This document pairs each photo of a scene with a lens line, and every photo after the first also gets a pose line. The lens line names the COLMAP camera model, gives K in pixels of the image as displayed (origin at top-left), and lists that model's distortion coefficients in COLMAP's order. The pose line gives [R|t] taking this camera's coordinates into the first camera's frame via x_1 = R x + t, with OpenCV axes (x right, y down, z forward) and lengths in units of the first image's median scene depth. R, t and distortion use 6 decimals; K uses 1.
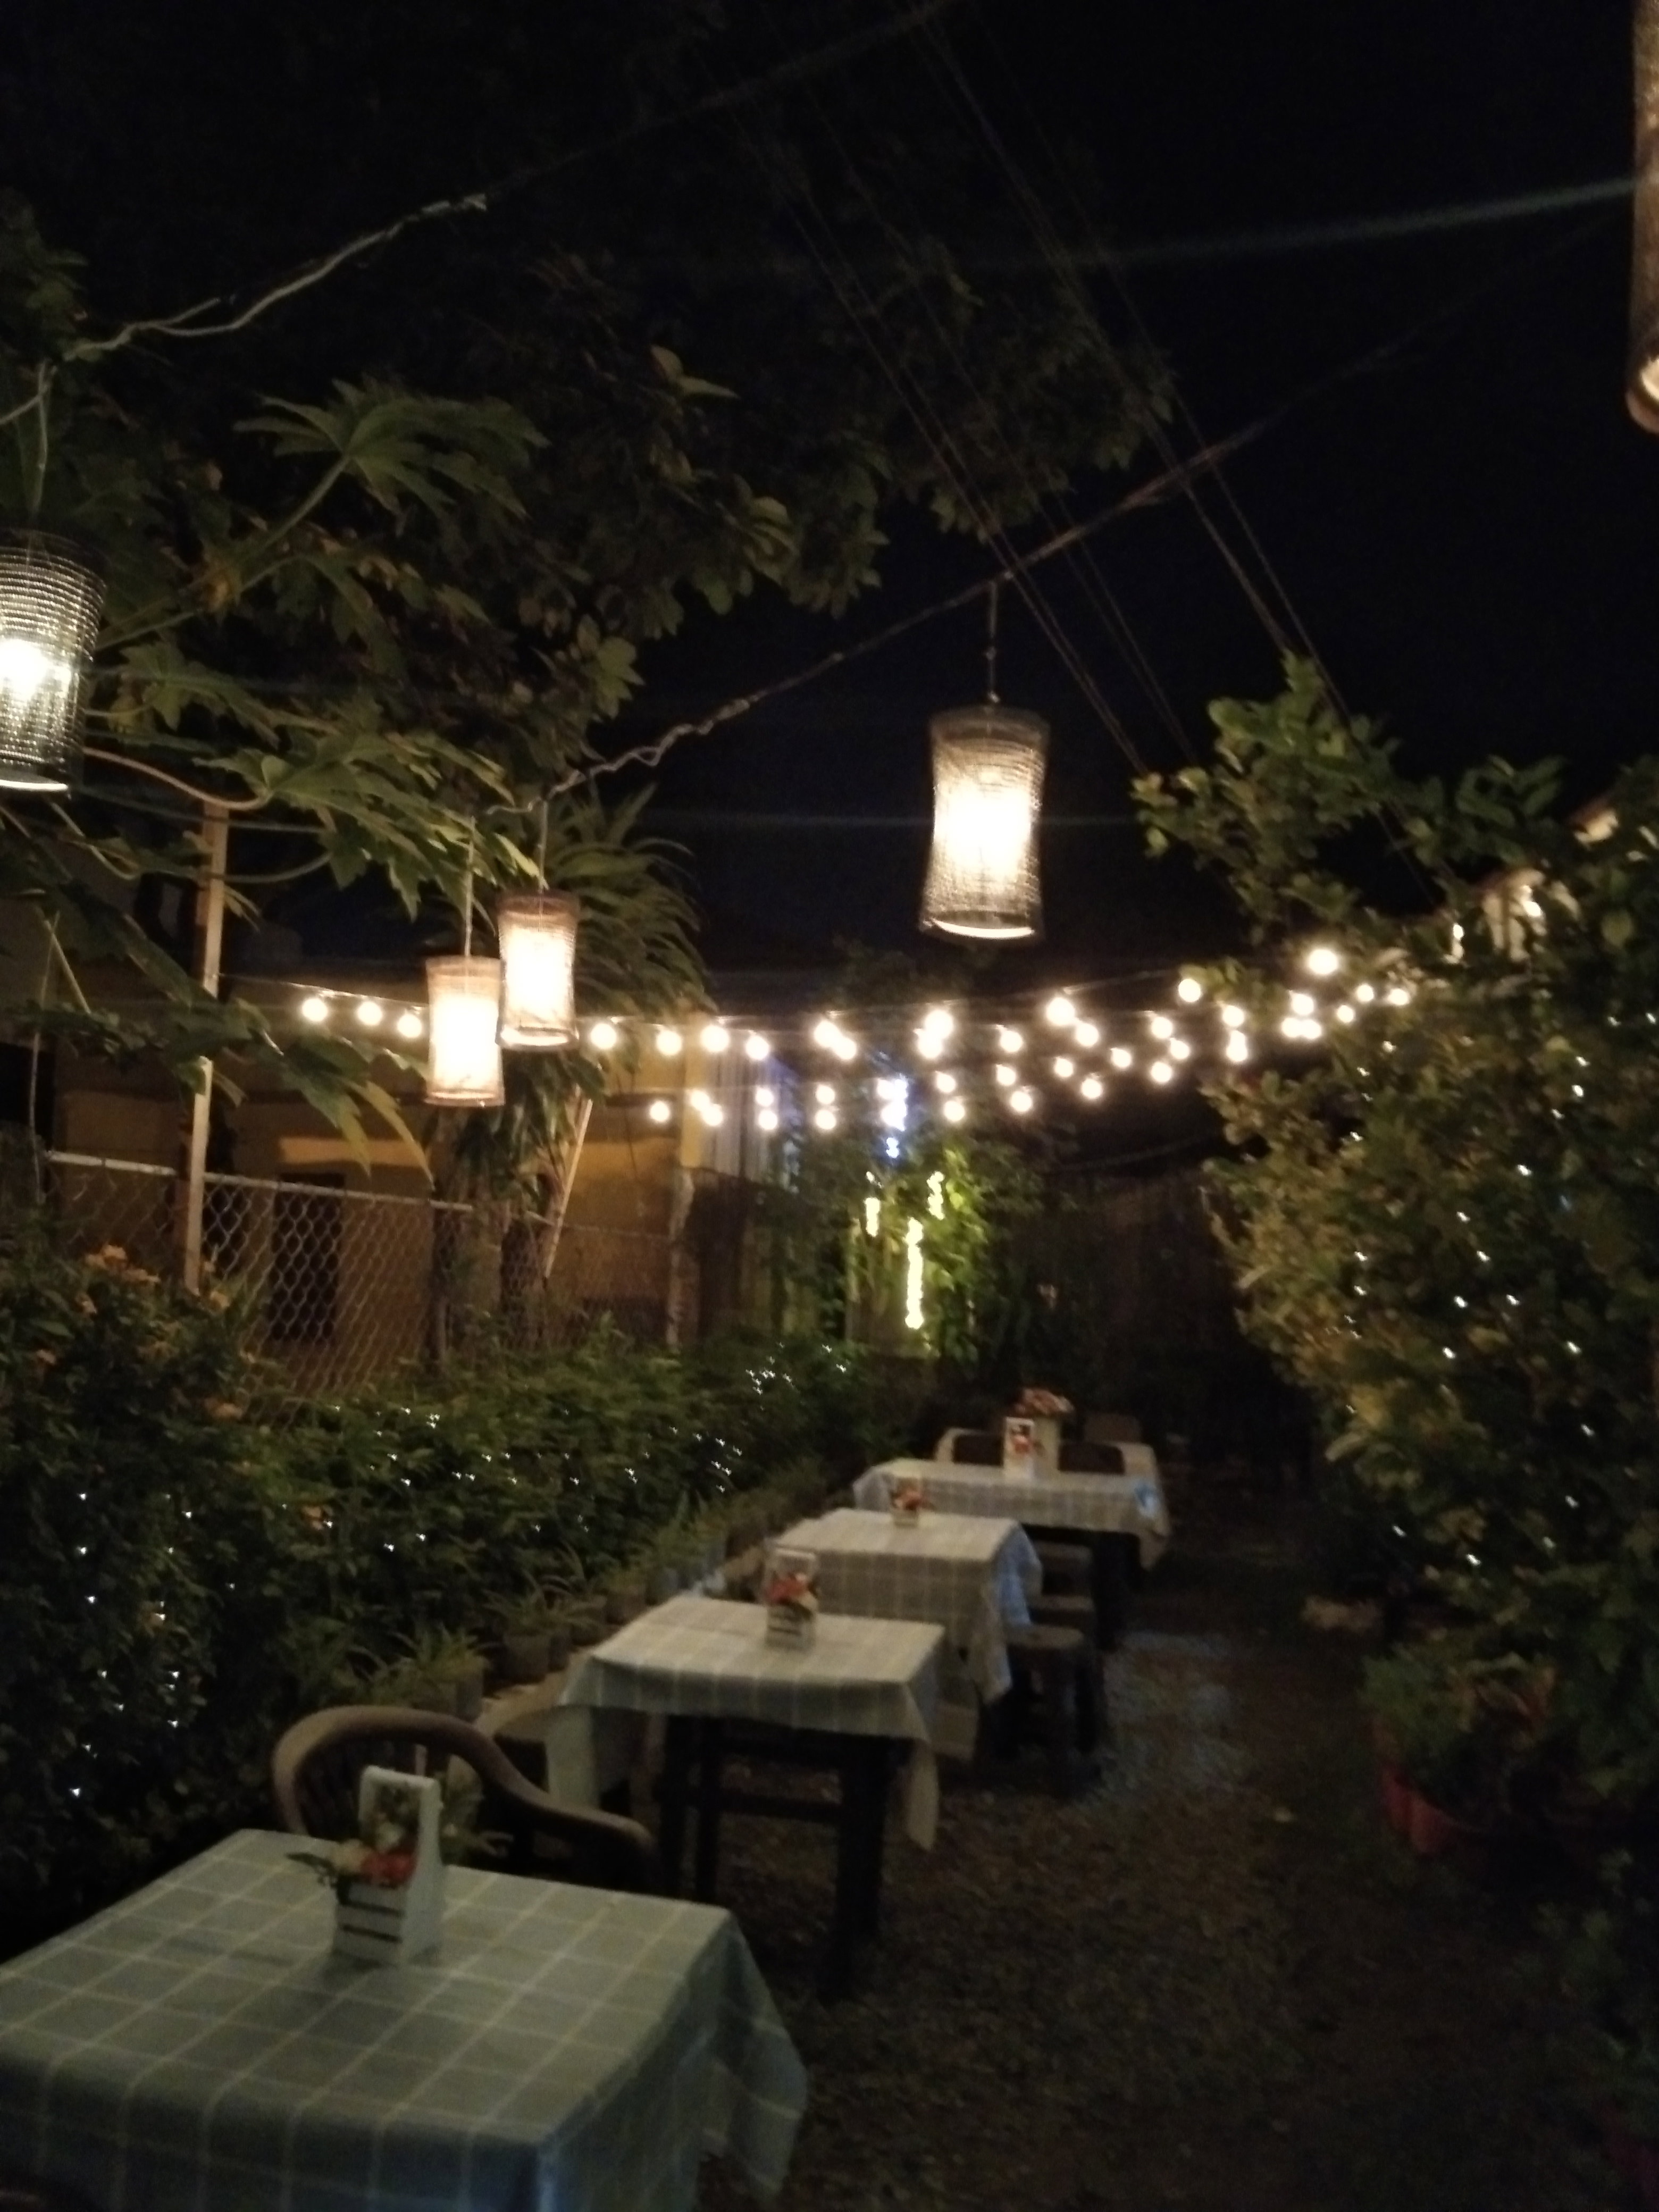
lens RADIAL K [[1737.8, 0, 829.5], [0, 1737.8, 1106.0], [0, 0, 1]] dist [0.095203, -0.238129]
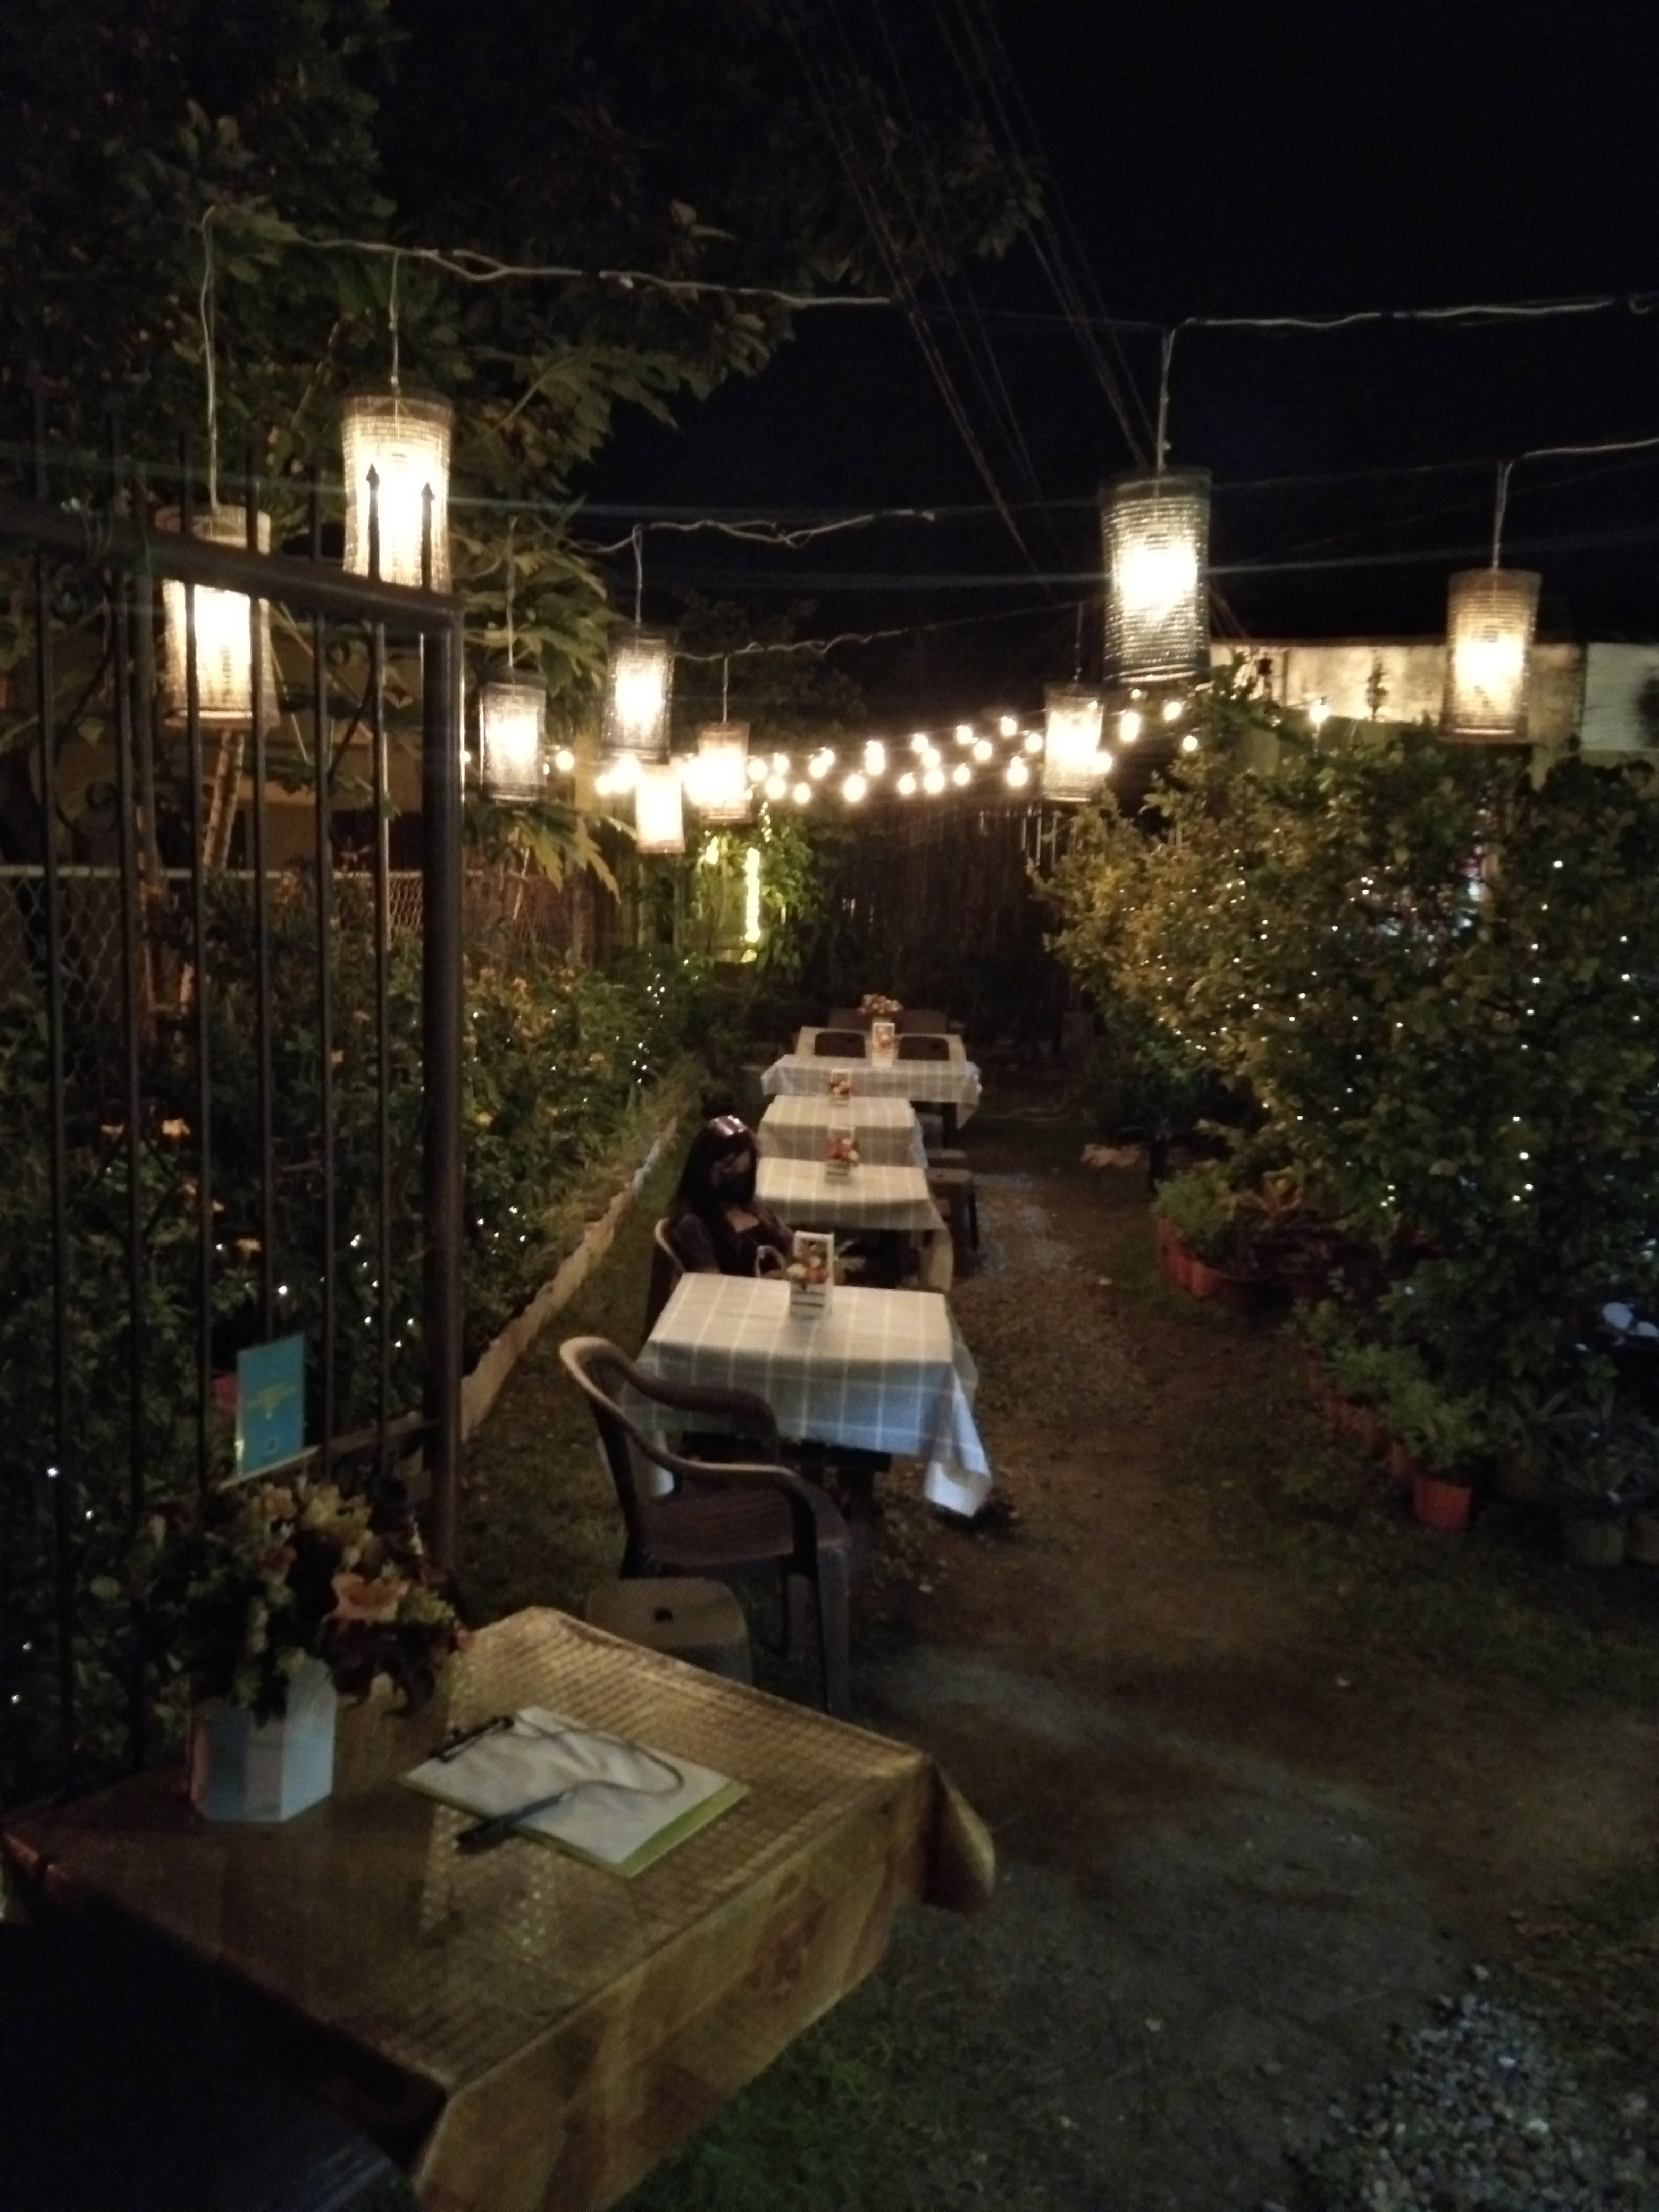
lens RADIAL K [[1737.8, 0, 829.5], [0, 1737.8, 1106.0], [0, 0, 1]] dist [0.095203, -0.238129]
pose [[0.985883, -0.032639, 0.164223, -0.201695], [-0.007522, 0.971193, 0.238176, -0.094968], [-0.167266, -0.236049, 0.957237, -0.344695]]
